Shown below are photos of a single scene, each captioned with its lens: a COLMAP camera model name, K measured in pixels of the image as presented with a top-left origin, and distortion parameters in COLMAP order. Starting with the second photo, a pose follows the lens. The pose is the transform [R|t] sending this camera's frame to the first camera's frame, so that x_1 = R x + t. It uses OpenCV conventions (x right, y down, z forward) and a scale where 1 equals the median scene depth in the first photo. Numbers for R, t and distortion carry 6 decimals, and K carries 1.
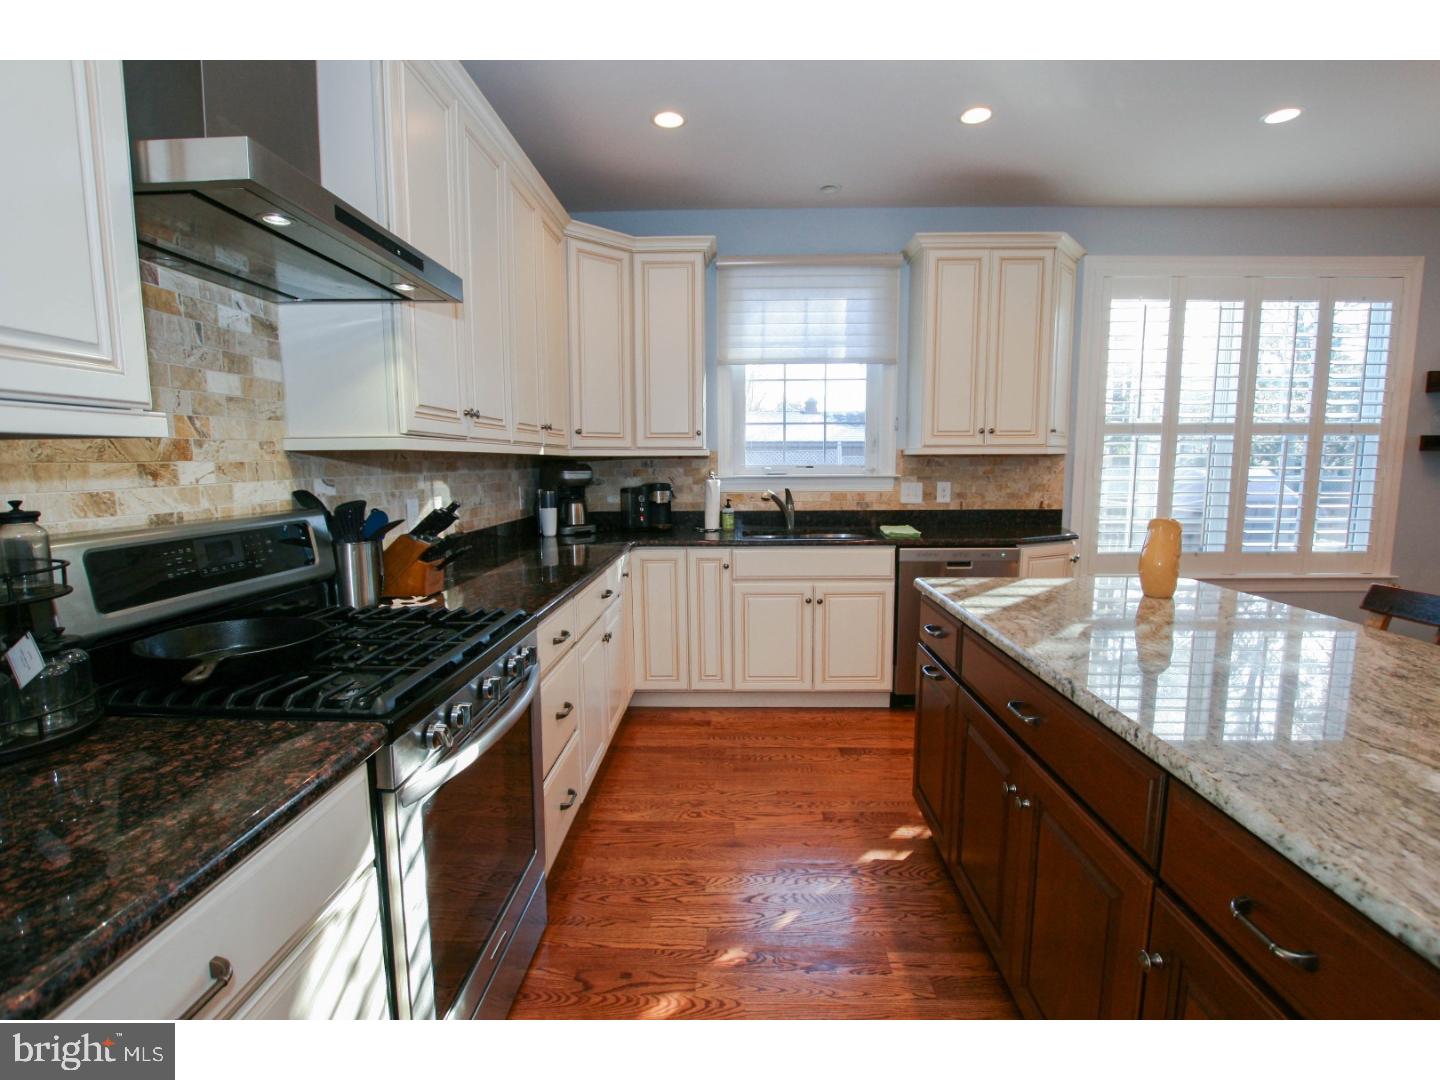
lens RADIAL K [[680.7, 0, 727.6], [0, 680.7, 543.0], [0, 0, 1]] dist [-0.028305, 0.000989]
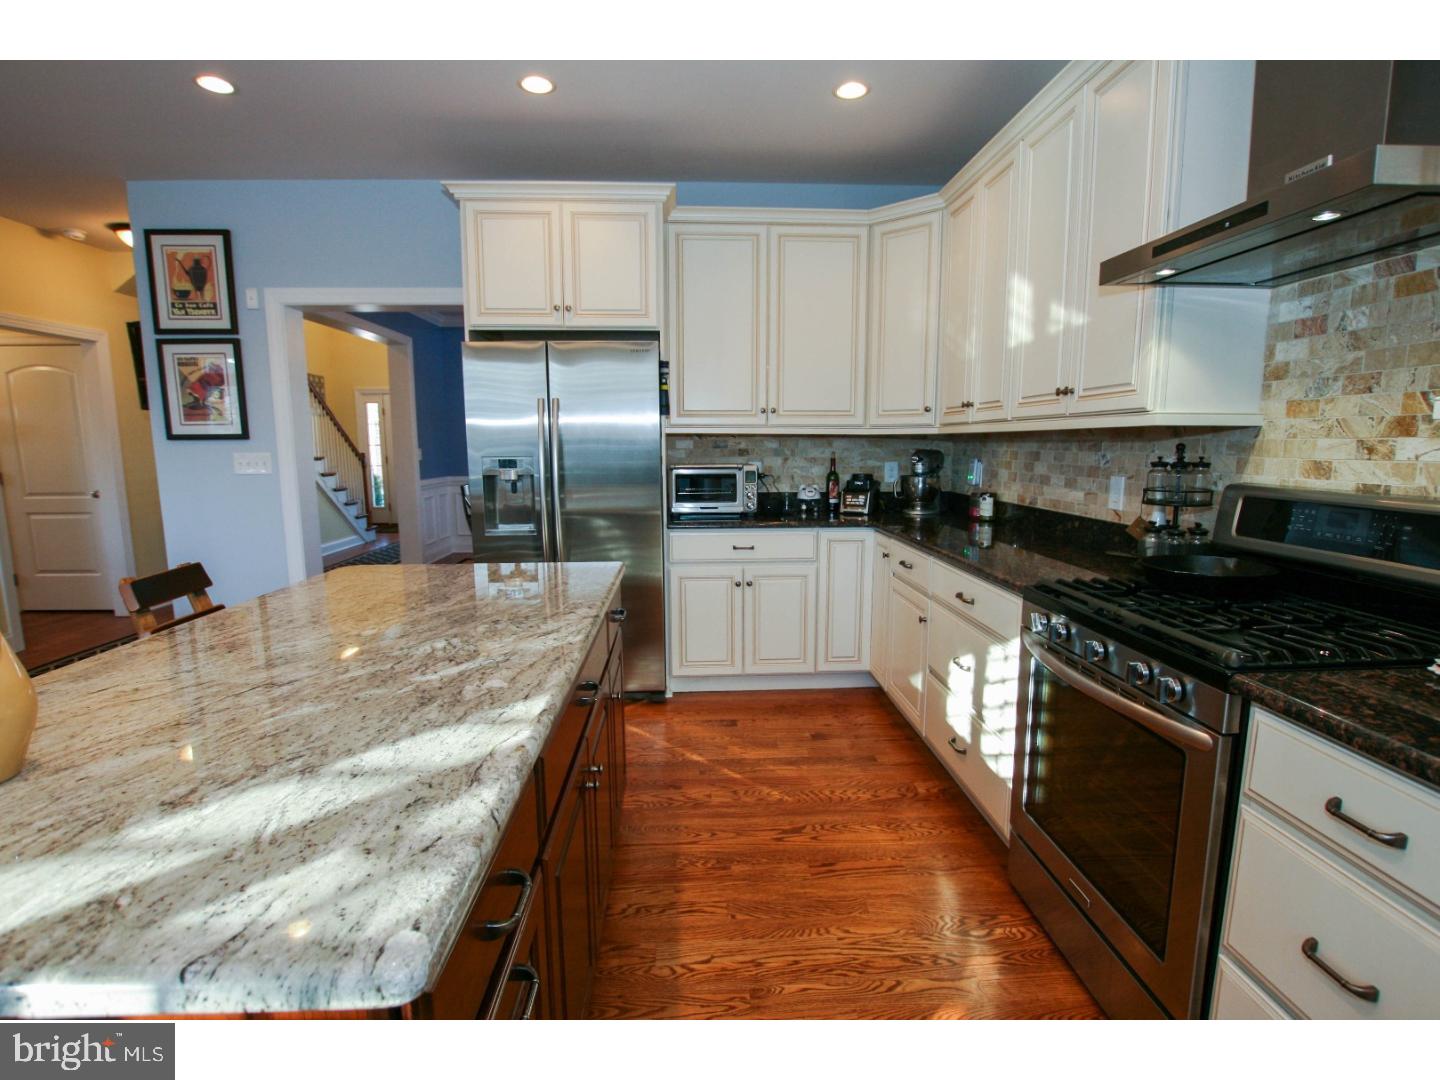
lens RADIAL K [[680.7, 0, 721.2], [0, 680.7, 541.2], [0, 0, 1]] dist [-0.028305, 0.000989]
pose [[-0.996553, 0.017998, -0.080976, 0.118675], [-0.003612, 0.965837, 0.259126, -0.083809], [0.082874, 0.258526, -0.962443, 0.711861]]
